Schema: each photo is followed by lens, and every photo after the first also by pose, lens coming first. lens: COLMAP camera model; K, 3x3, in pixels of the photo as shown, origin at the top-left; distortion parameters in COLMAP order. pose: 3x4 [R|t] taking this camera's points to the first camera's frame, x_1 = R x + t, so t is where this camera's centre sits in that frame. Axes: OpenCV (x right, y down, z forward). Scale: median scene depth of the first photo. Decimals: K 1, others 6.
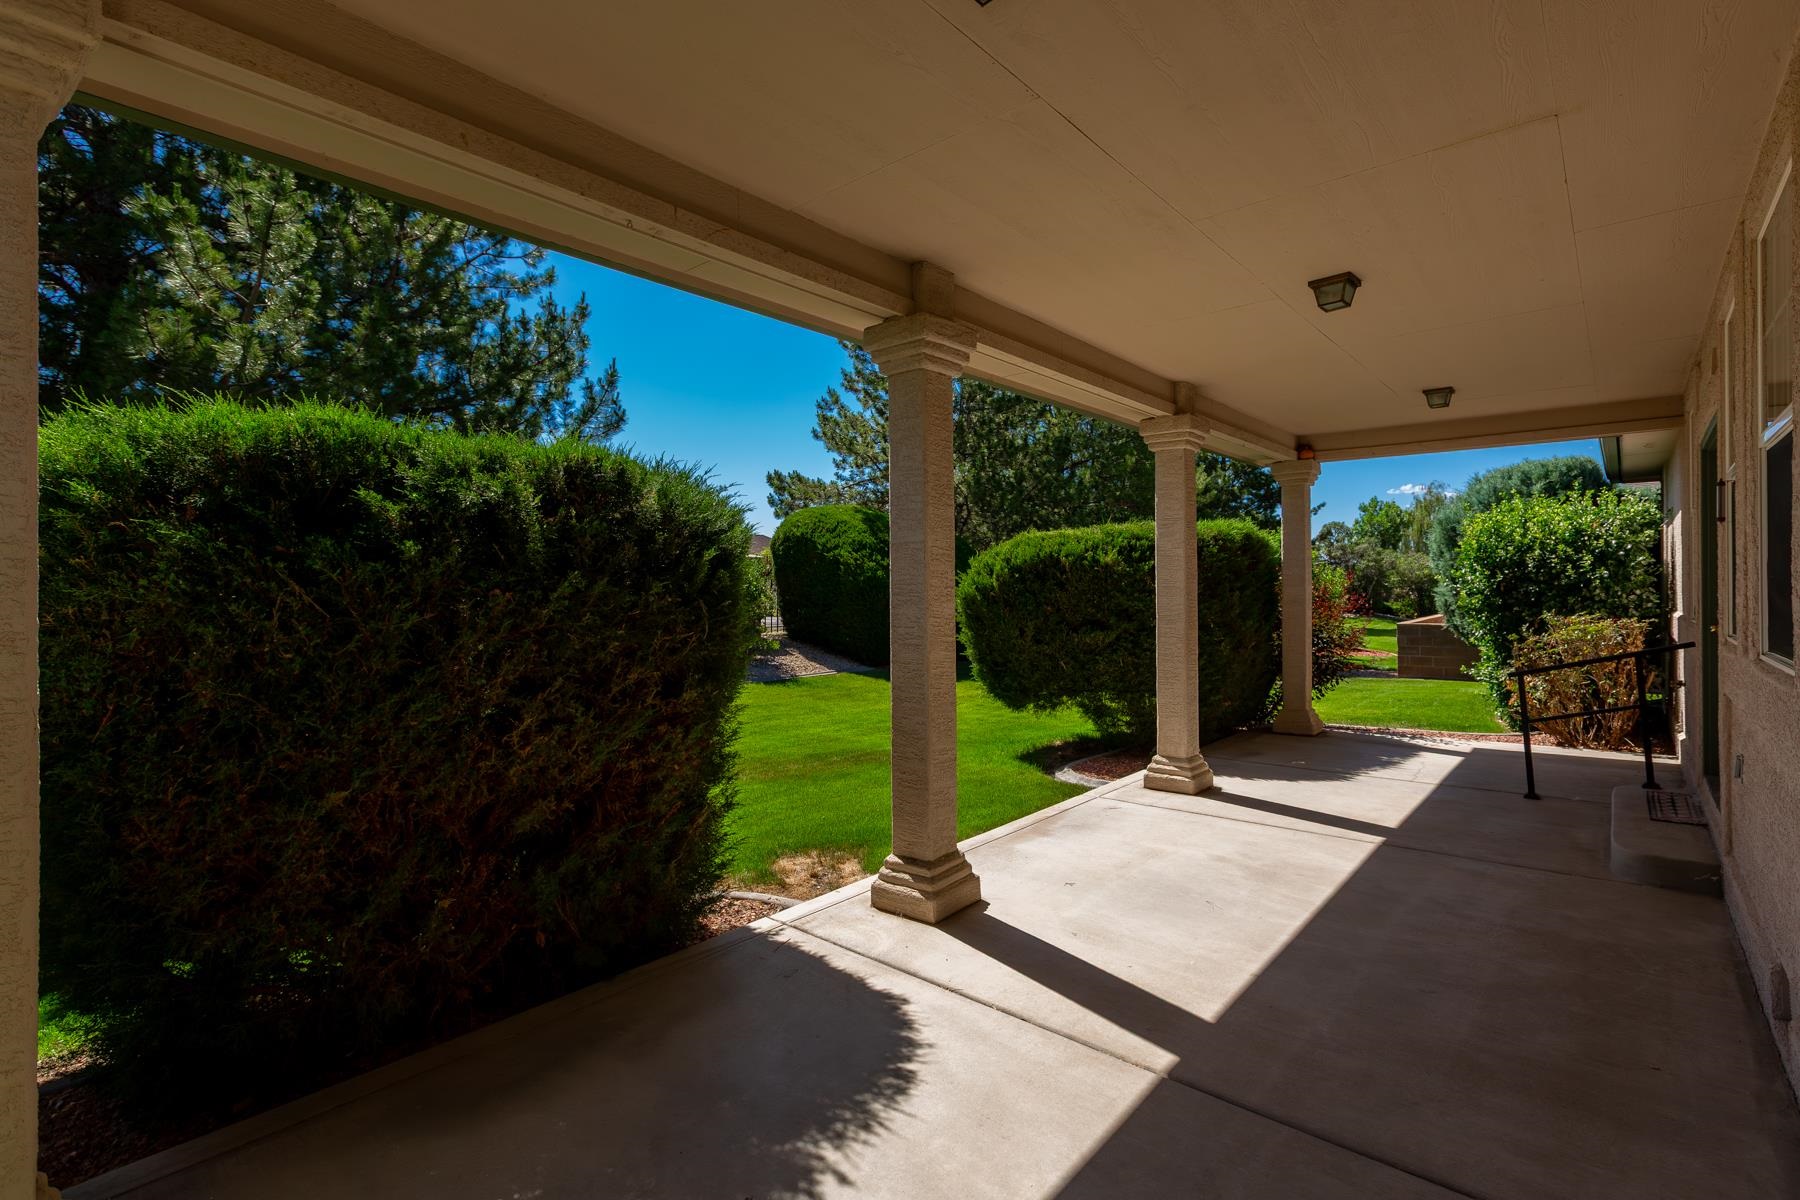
lens RADIAL K [[824.6, 0, 899.6], [0, 824.6, 594.1], [0, 0, 1]] dist [0.000406, 0.001214]
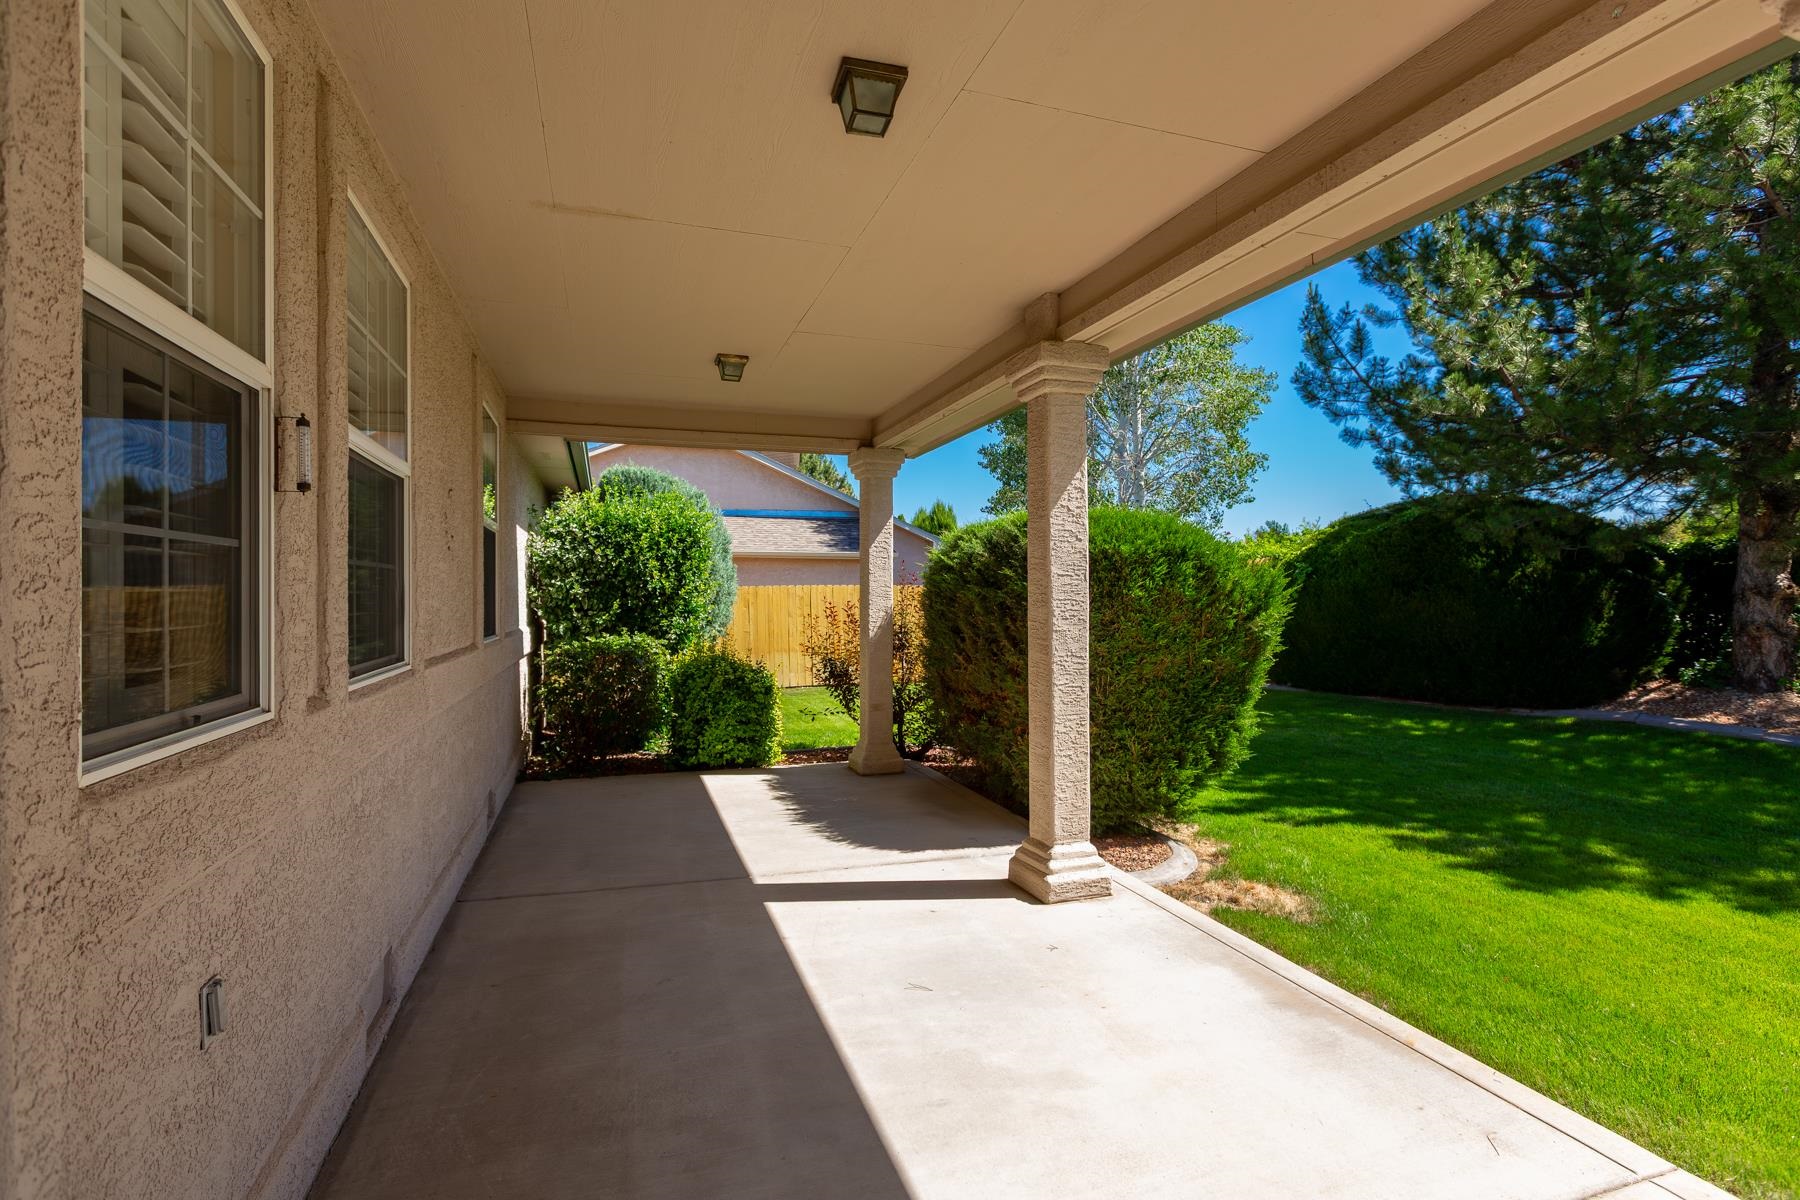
lens RADIAL K [[824.6, 0, 900.8], [0, 824.6, 595.3], [0, 0, 1]] dist [0.000406, 0.001214]
pose [[-0.488413, 0.011248, -0.872540, 1.086590], [0.005239, 0.999937, 0.009958, -0.018257], [0.872597, 0.000292, -0.488441, 1.371920]]
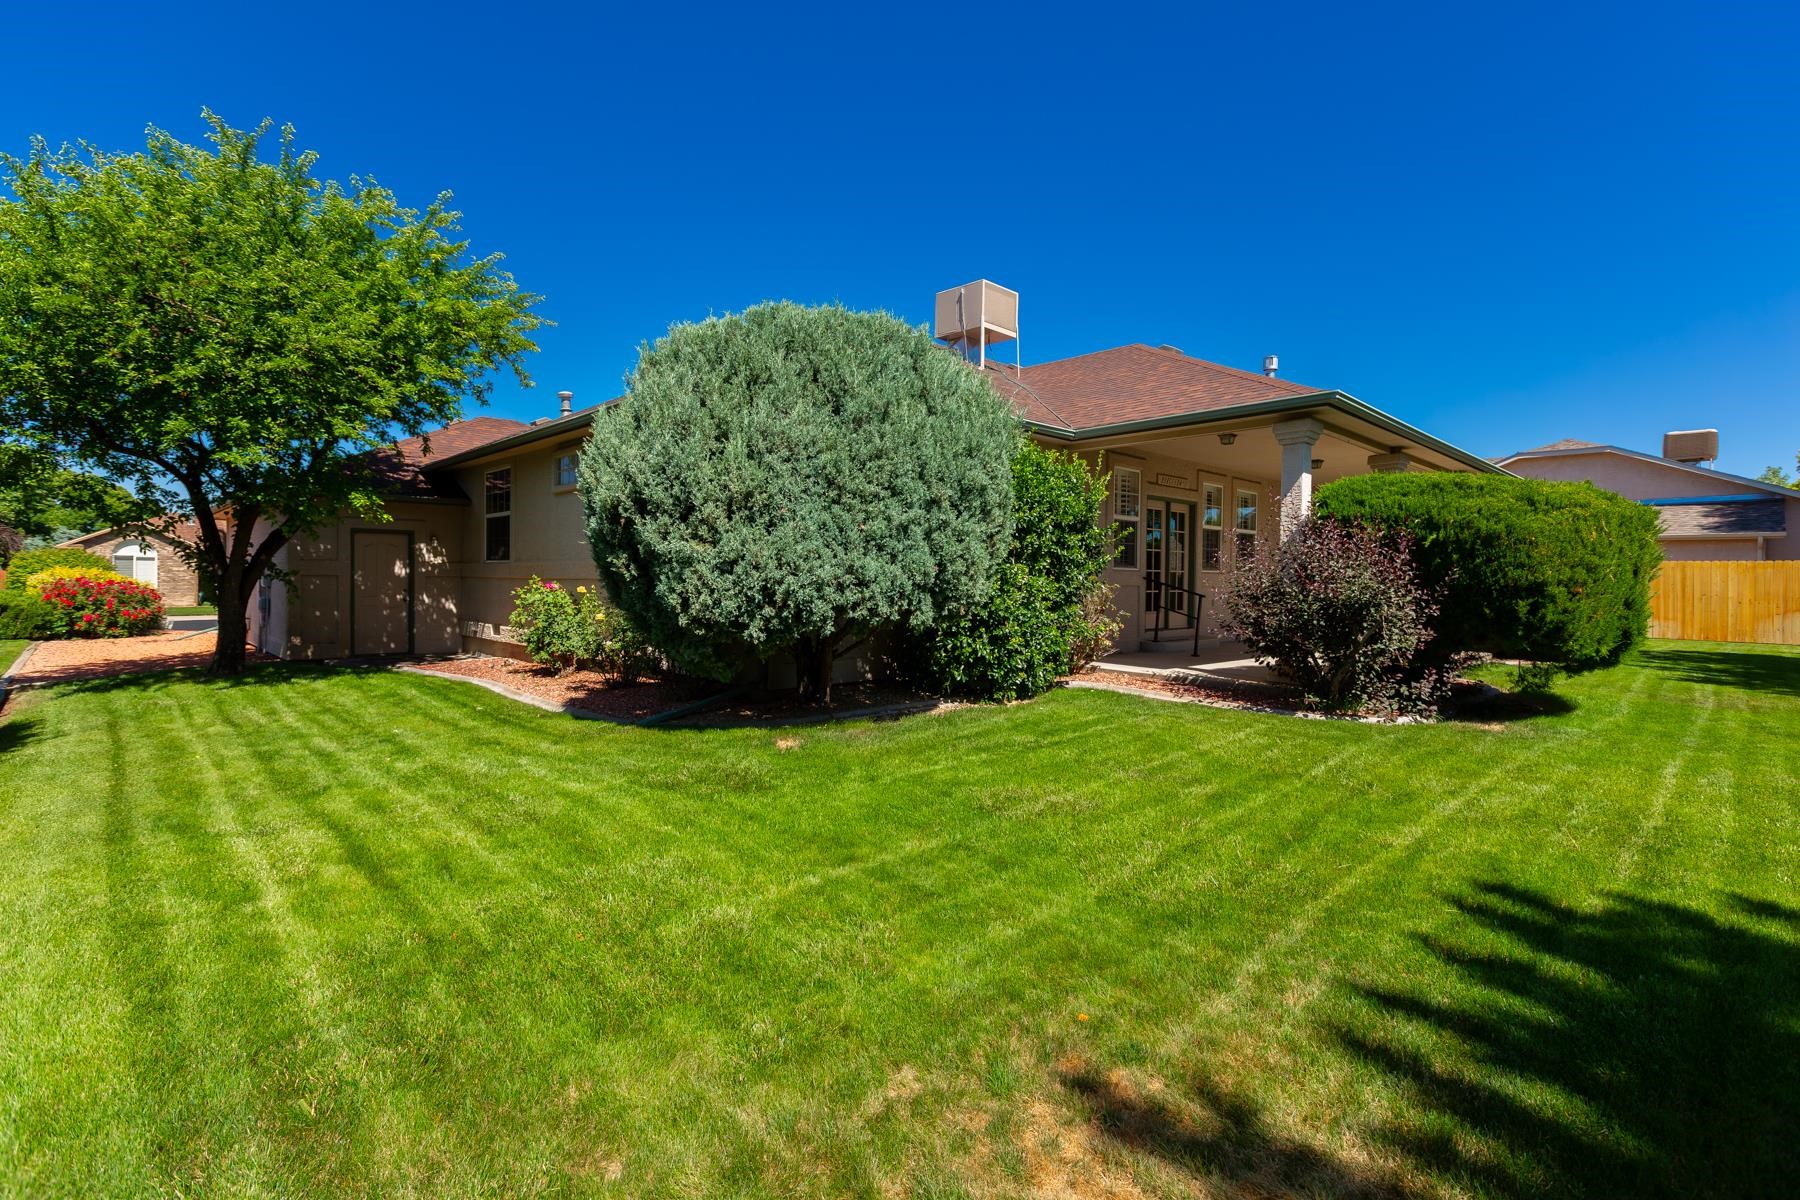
lens RADIAL K [[824.6, 0, 894.8], [0, 824.6, 597.2], [0, 0, 1]] dist [0.000406, 0.001214]
pose [[-0.996196, -0.001226, 0.087135, 1.724940], [0.000422, 0.999821, 0.018898, 0.057857], [-0.087143, 0.018862, -0.996017, 3.569296]]
